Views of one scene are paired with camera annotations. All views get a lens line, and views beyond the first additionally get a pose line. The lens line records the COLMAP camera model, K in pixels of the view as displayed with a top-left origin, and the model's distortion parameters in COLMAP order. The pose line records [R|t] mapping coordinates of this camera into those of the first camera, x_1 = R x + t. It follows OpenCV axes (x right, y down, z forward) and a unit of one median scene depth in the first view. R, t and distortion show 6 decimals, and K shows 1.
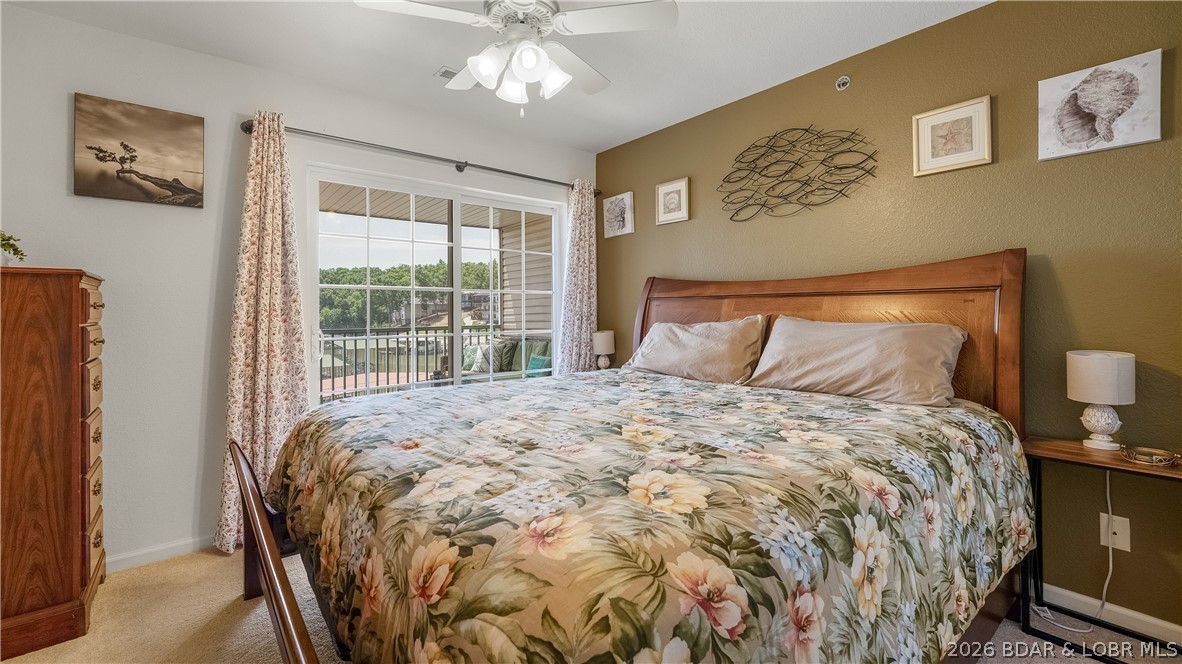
lens RADIAL K [[475.0, 0, 594.3], [0, 475.0, 330.1], [0, 0, 1]] dist [0.001245, 0.000163]
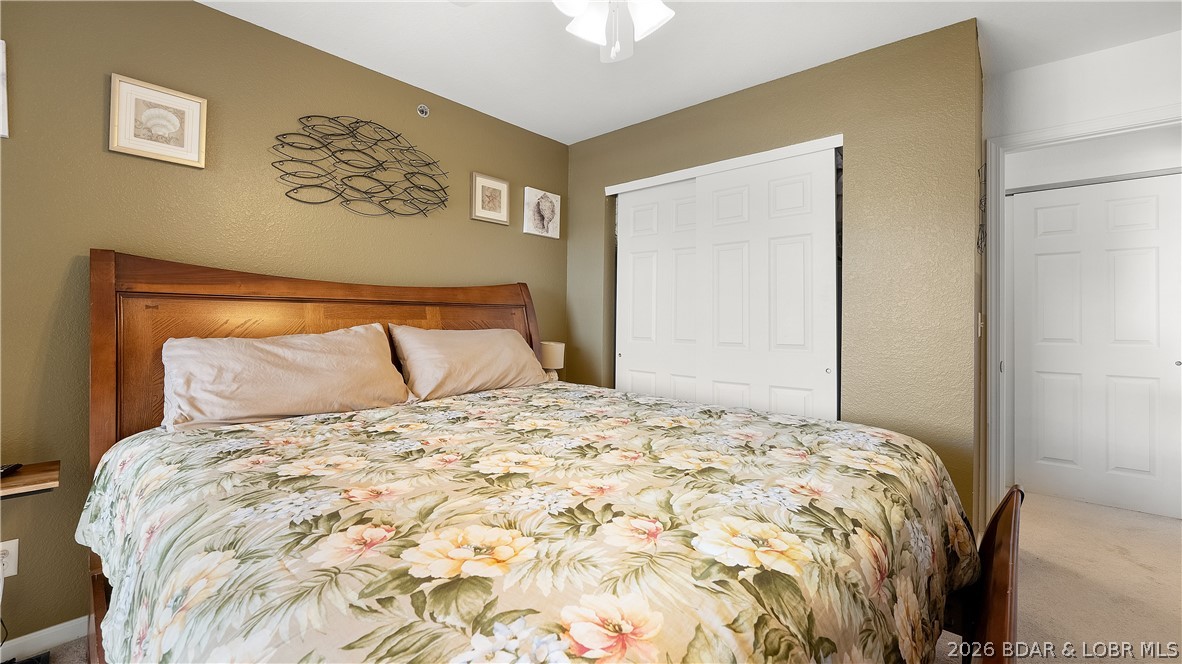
lens RADIAL K [[475.0, 0, 594.3], [0, 475.0, 330.1], [0, 0, 1]] dist [0.001245, 0.000163]
pose [[-0.163747, -0.017971, 0.986339, -0.788660], [0.051229, 0.998330, 0.026694, -0.045789], [-0.985171, 0.054900, -0.162553, 1.078614]]
